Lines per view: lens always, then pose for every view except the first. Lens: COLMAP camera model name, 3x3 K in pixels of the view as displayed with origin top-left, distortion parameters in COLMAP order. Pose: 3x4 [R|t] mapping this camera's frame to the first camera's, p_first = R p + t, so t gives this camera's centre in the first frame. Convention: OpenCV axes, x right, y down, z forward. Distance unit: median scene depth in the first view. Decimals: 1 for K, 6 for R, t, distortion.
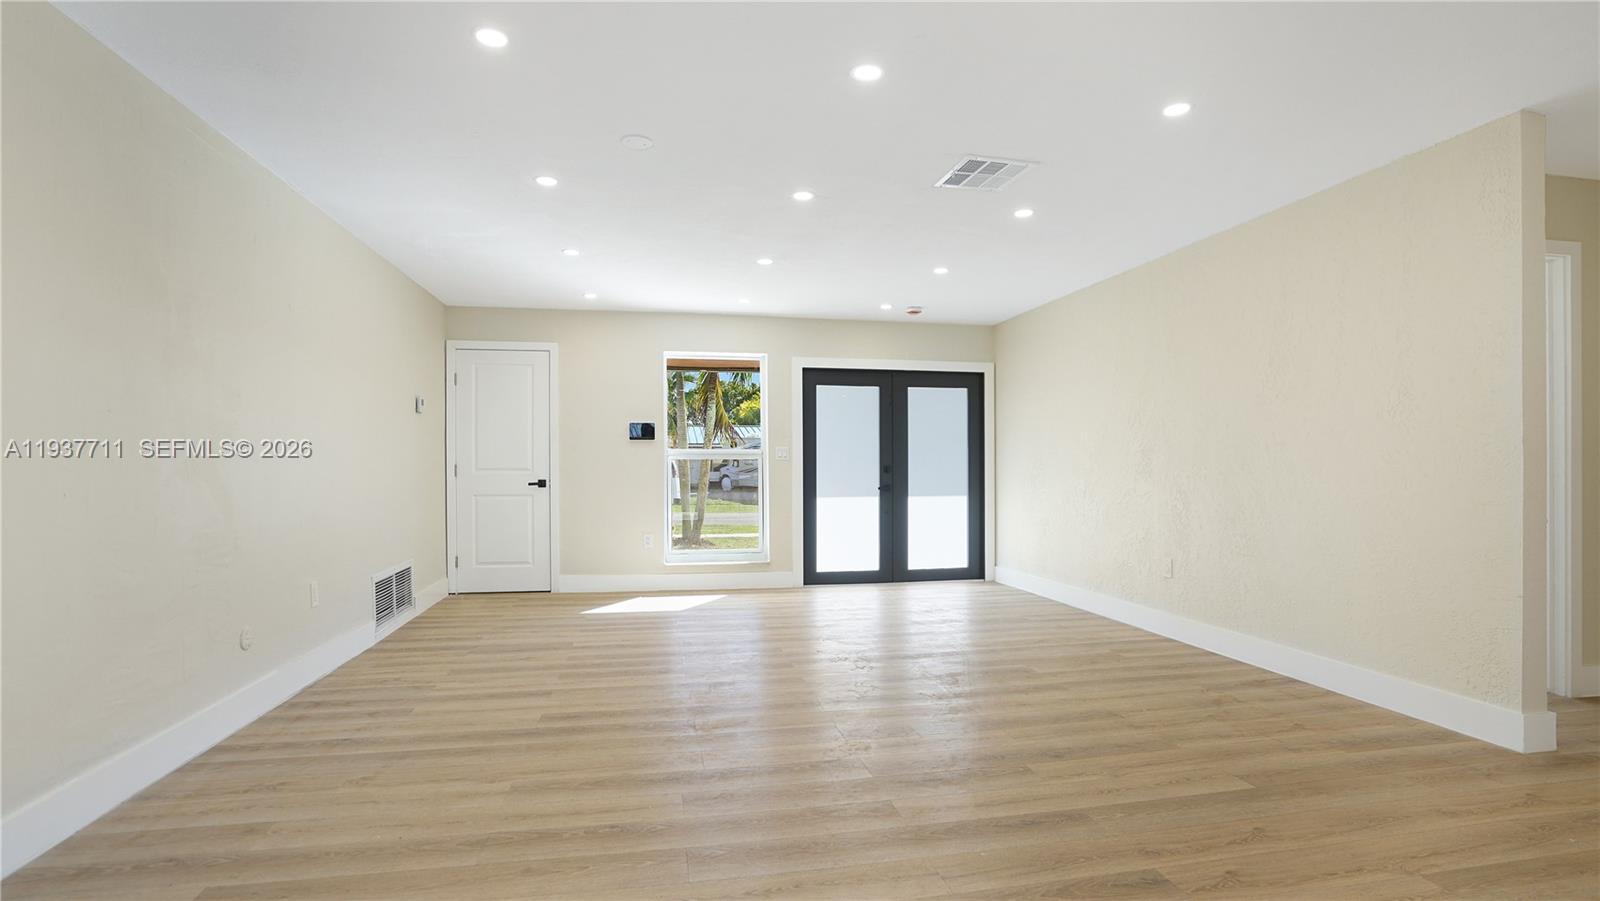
lens RADIAL K [[768.4, 0, 791.8], [0, 768.4, 460.5], [0, 0, 1]] dist [-0.024737, 0.008332]
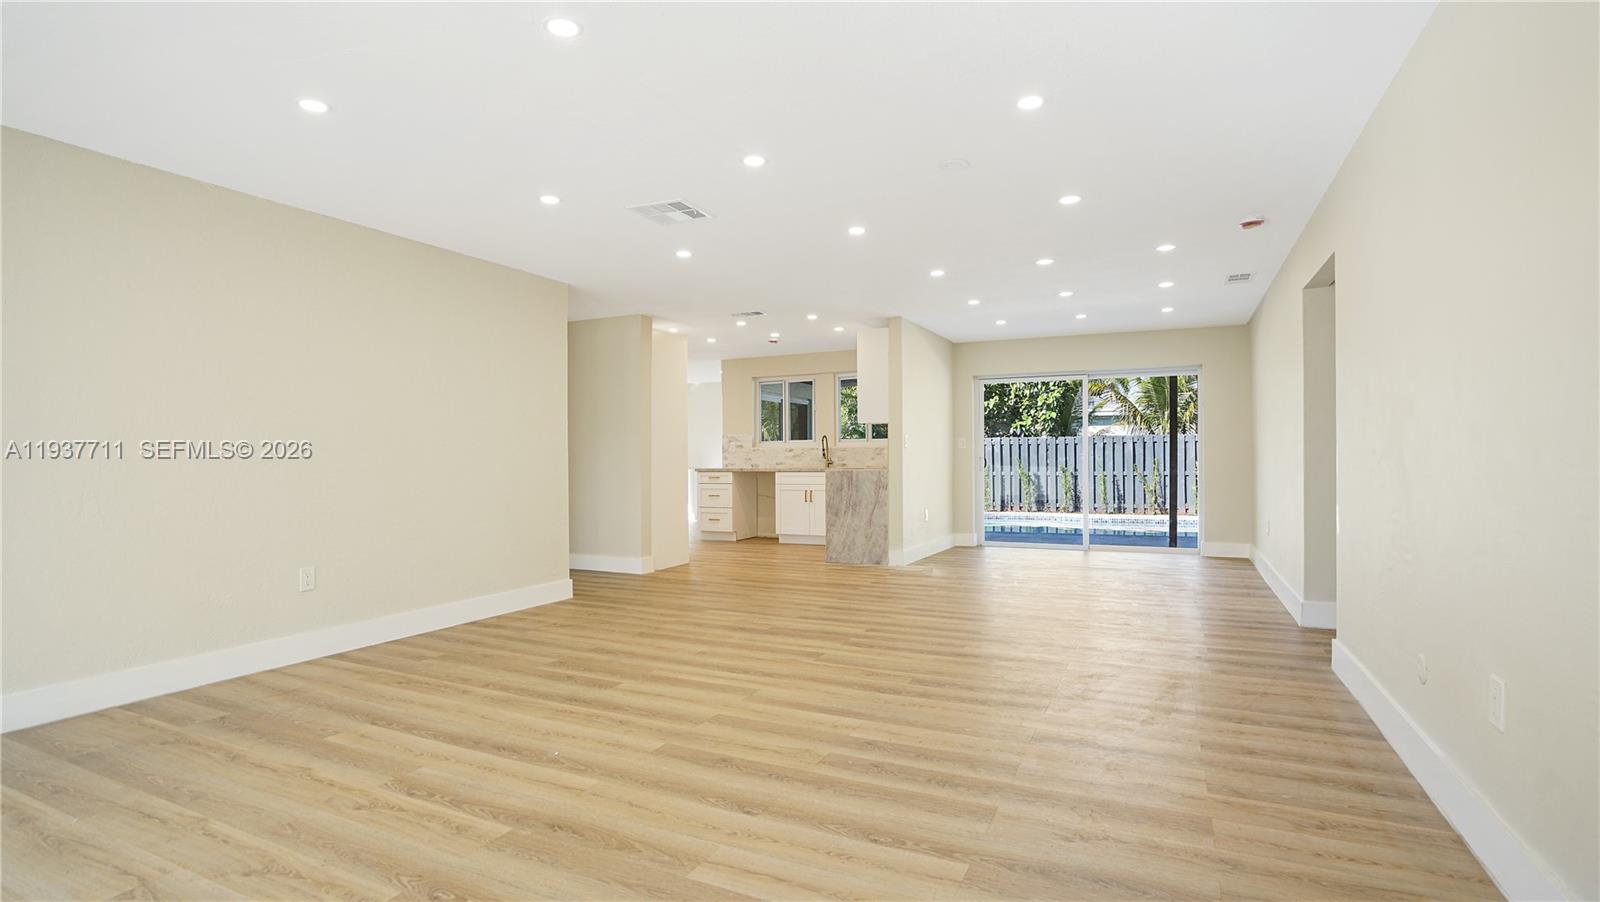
lens RADIAL K [[759.1, 0, 801.6], [0, 759.1, 456.3], [0, 0, 1]] dist [-0.027373, 0.012852]
pose [[-0.807529, 0.010554, 0.589734, -0.600422], [0.004996, 0.999926, -0.011054, 0.021802], [-0.589807, -0.005980, -0.807522, 1.814932]]
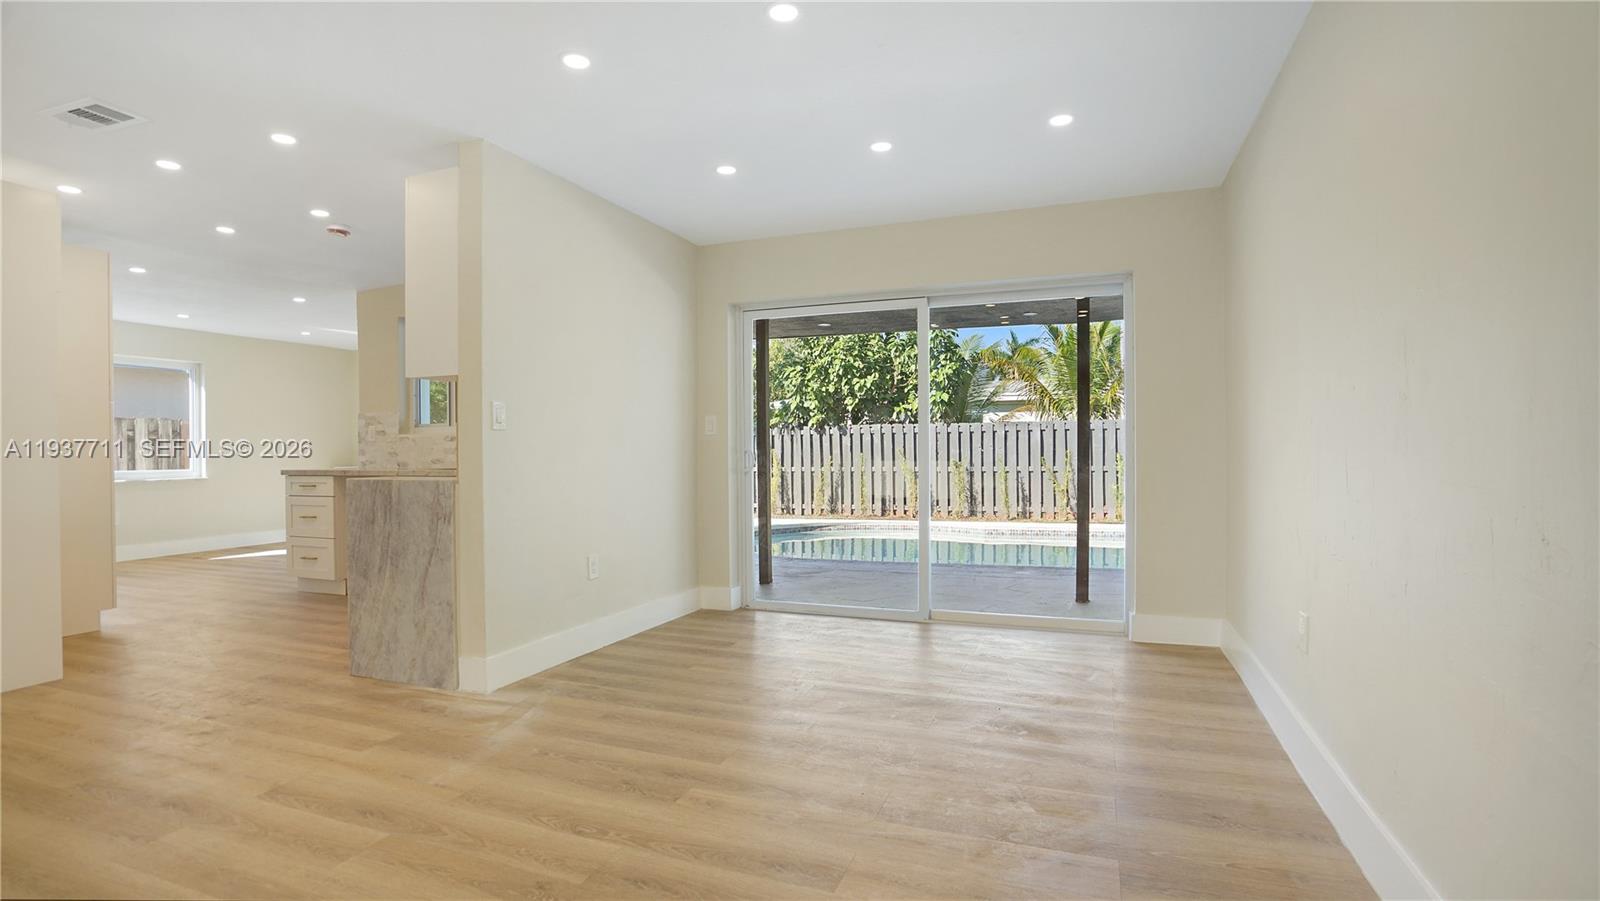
lens RADIAL K [[768.4, 0, 790.6], [0, 768.4, 446.9], [0, 0, 1]] dist [-0.024737, 0.008332]
pose [[-0.852296, 0.012858, 0.522901, -0.569901], [0.007641, 0.999897, -0.012131, 0.020308], [-0.523004, -0.006344, -0.852307, 1.616846]]
